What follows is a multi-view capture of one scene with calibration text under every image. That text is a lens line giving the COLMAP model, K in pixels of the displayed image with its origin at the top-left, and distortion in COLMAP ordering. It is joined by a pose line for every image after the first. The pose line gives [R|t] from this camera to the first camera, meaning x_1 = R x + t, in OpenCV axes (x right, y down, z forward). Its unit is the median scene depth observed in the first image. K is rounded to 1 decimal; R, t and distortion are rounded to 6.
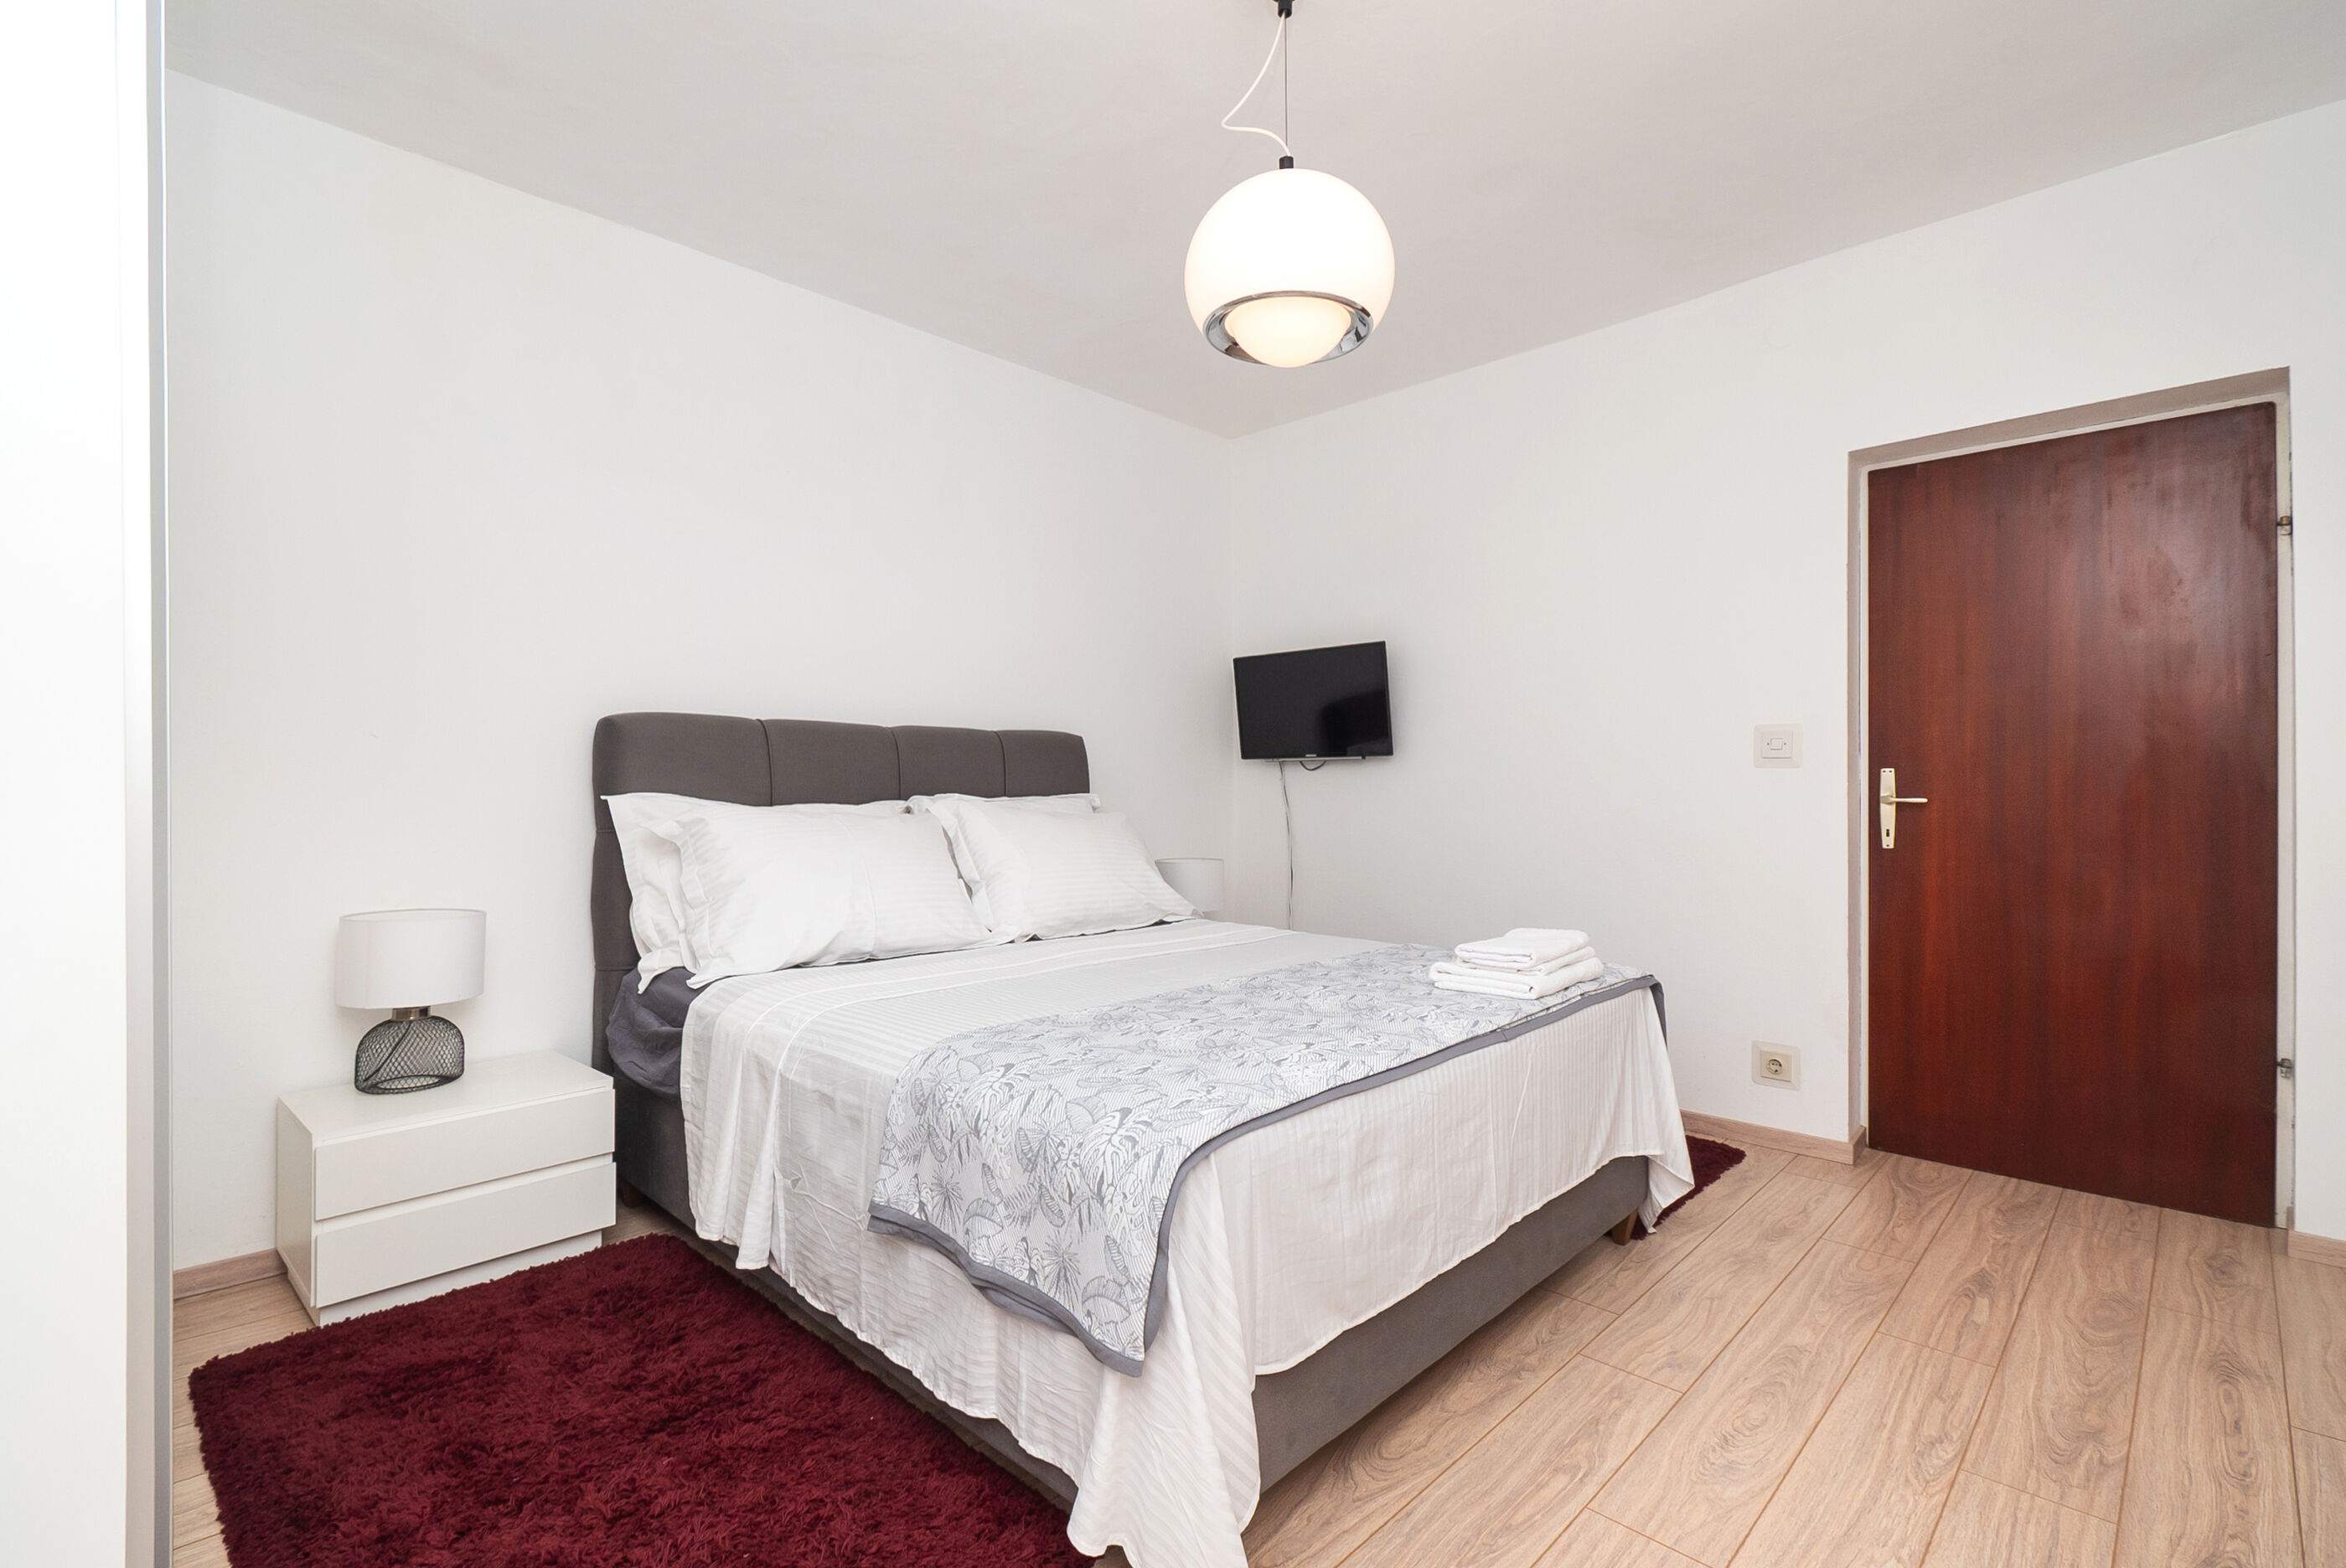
lens RADIAL K [[1038.6, 0, 1170.7], [0, 1038.6, 778.8], [0, 0, 1]] dist [-0.001862, -0.024137]
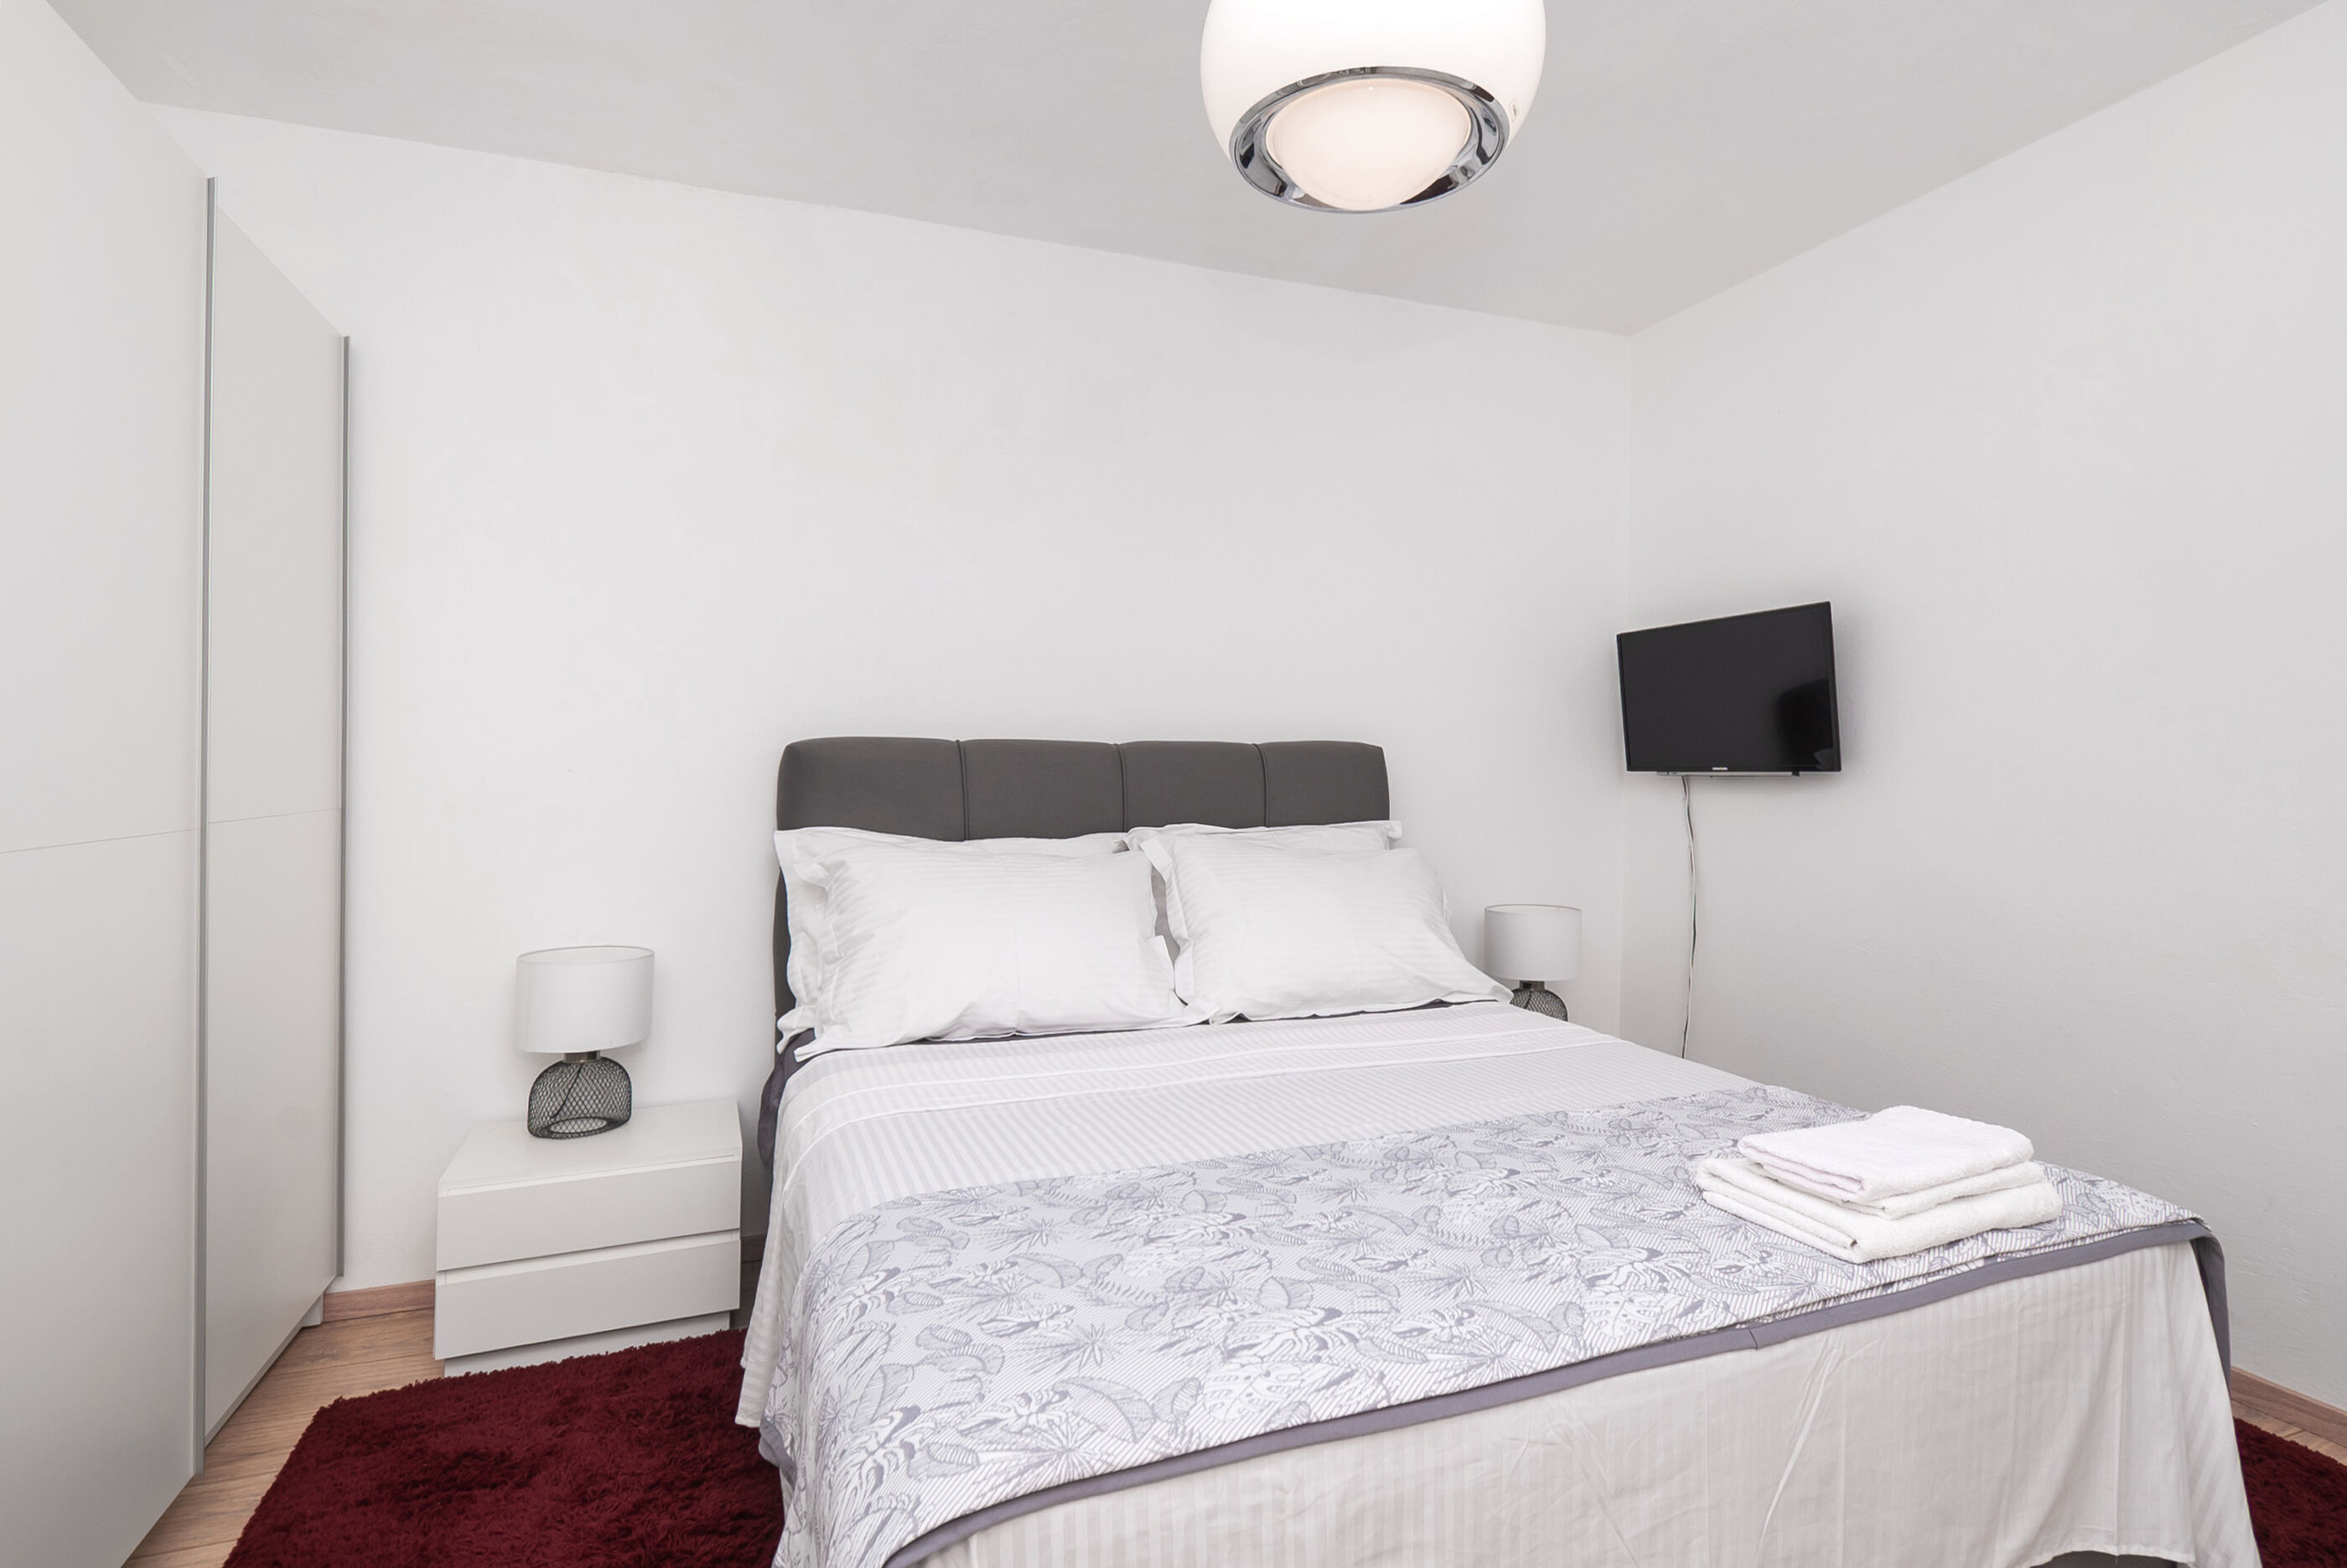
lens RADIAL K [[1151.8, 0, 1173.5], [0, 1151.8, 784.0], [0, 0, 1]] dist [-0.001679, -0.001190]
pose [[0.909093, 0.006505, -0.416543, 0.227944], [0.000929, 0.999844, 0.017642, -0.048028], [0.416593, -0.016426, 0.908945, 0.240970]]
